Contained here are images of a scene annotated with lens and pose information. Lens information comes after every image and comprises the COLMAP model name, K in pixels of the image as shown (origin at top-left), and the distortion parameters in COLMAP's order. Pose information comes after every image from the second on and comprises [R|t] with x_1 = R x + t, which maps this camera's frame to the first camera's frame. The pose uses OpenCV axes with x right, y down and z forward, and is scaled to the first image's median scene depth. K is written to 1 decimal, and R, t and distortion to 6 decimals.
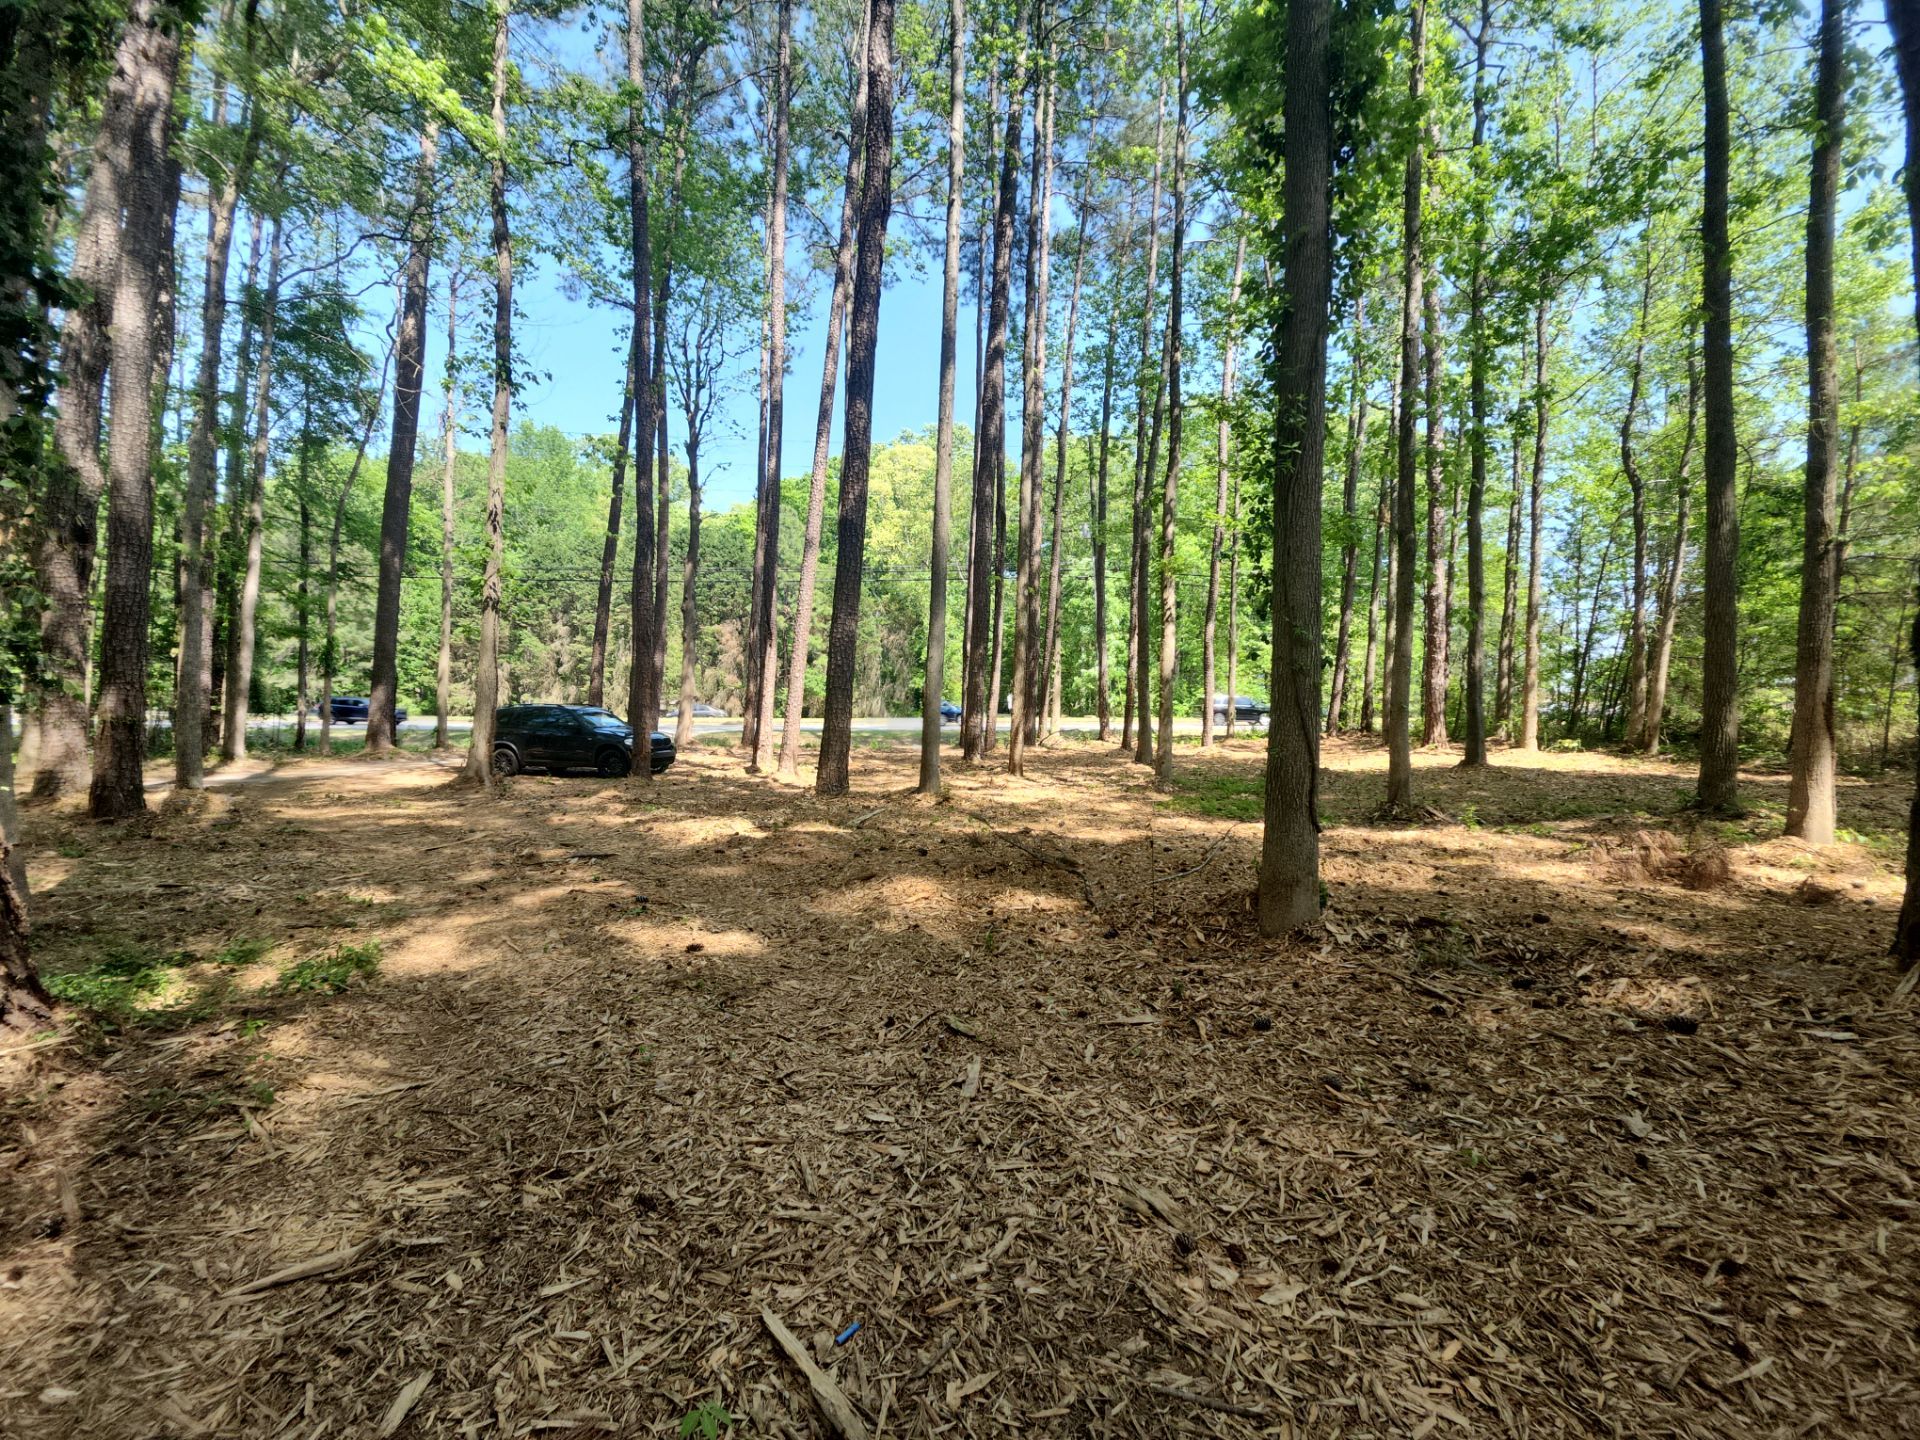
lens RADIAL K [[750.9, 0, 968.9], [0, 750.9, 722.0], [0, 0, 1]] dist [-0.003833, -0.008681]
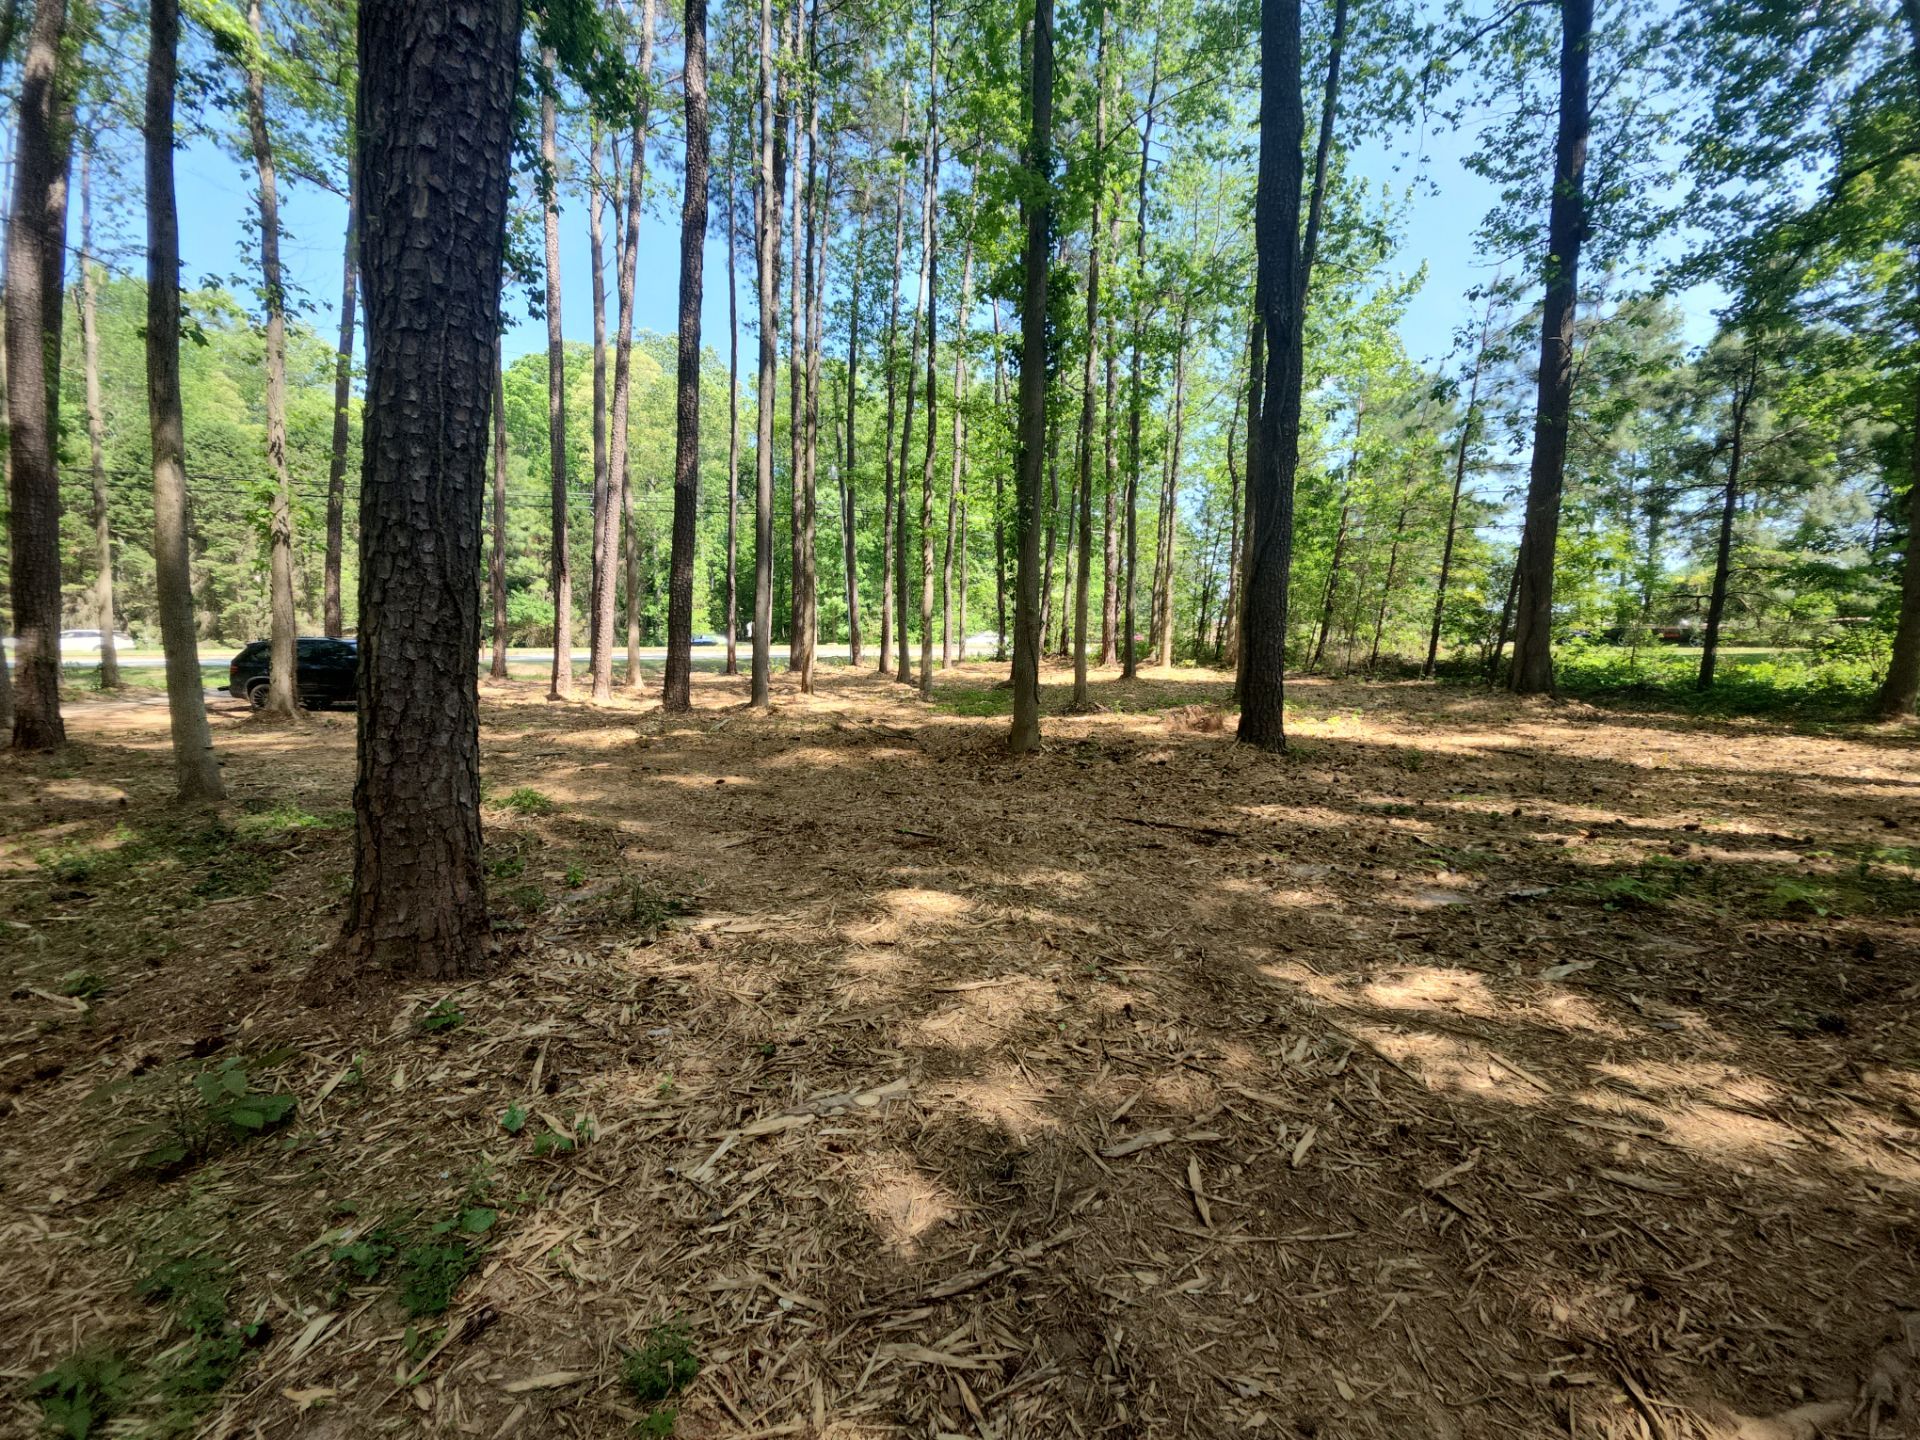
lens RADIAL K [[750.9, 0, 959.5], [0, 750.9, 715.7], [0, 0, 1]] dist [-0.003833, -0.008681]
pose [[0.940083, -0.037649, 0.338861, -0.109453], [0.007119, 0.995835, 0.090893, -0.003678], [-0.340872, -0.083034, 0.936436, -0.216390]]
